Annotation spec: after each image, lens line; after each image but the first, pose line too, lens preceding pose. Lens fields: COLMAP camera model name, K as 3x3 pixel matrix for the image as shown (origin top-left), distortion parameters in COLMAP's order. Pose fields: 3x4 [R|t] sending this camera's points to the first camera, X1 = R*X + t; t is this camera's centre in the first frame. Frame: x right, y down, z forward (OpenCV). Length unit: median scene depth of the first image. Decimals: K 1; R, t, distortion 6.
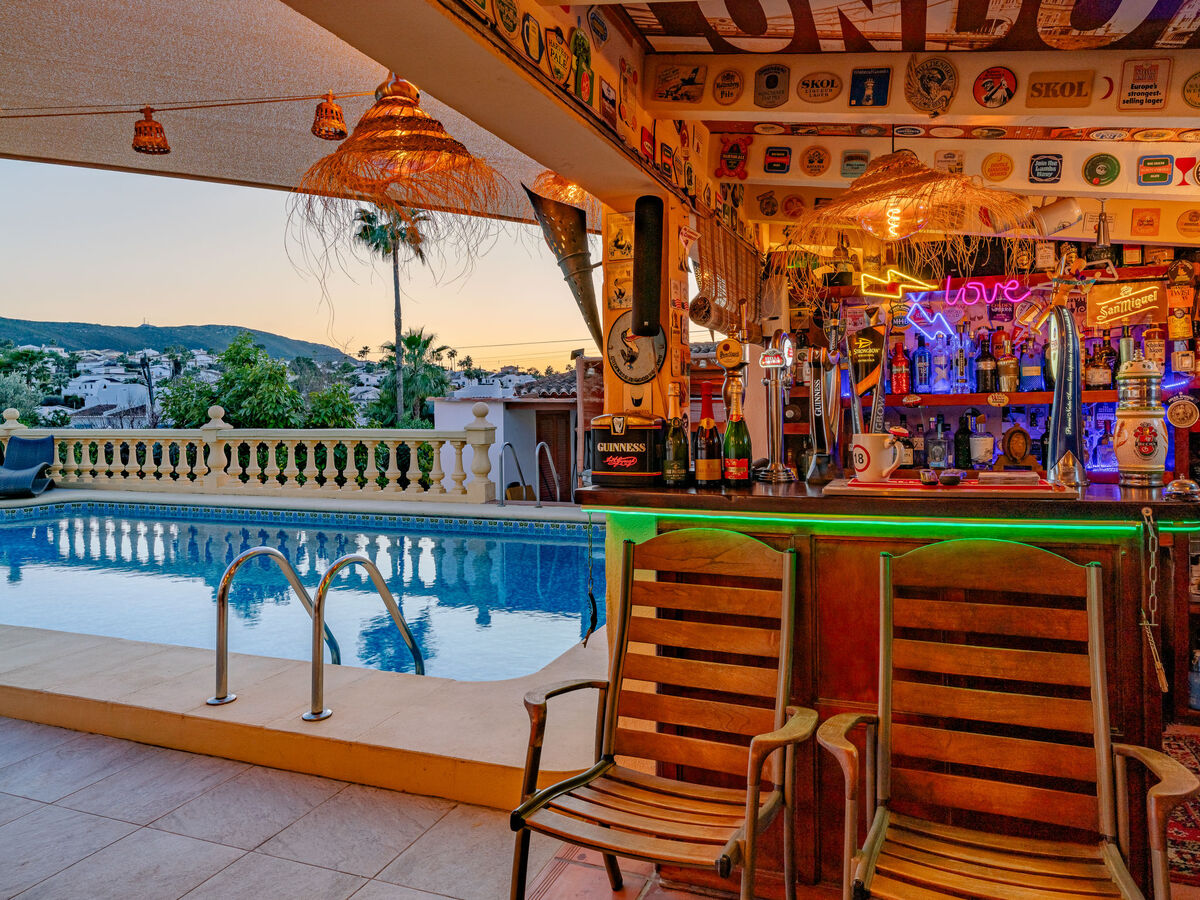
lens RADIAL K [[806.9, 0, 665.5], [0, 806.9, 407.1], [0, 0, 1]] dist [-0.003342, 0.004280]
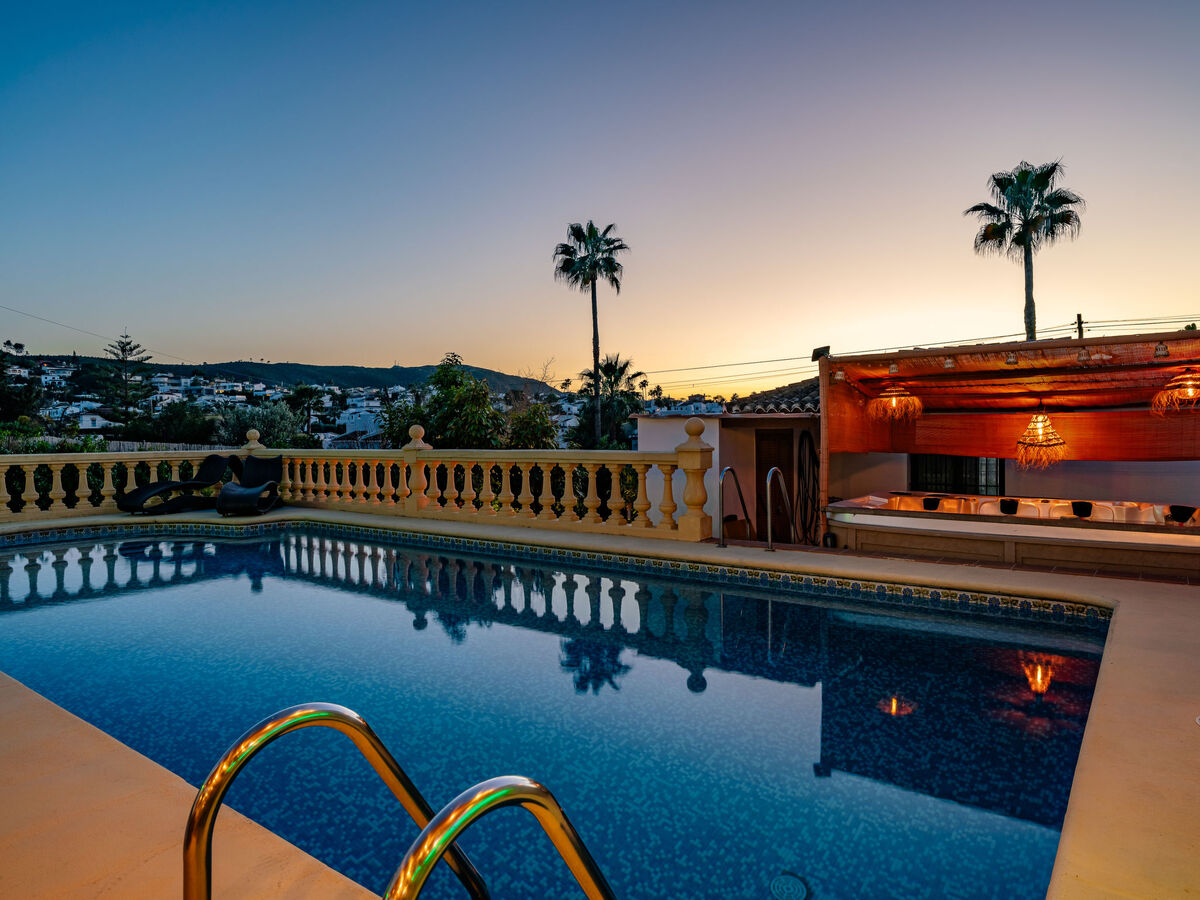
lens RADIAL K [[762.4, 0, 592.2], [0, 762.4, 446.9], [0, 0, 1]] dist [0.003782, 0.010443]
pose [[0.947835, 0.003954, -0.318737, -0.065384], [0.001275, 0.999868, 0.016197, 0.008912], [0.318759, -0.015758, 0.947705, 0.190784]]
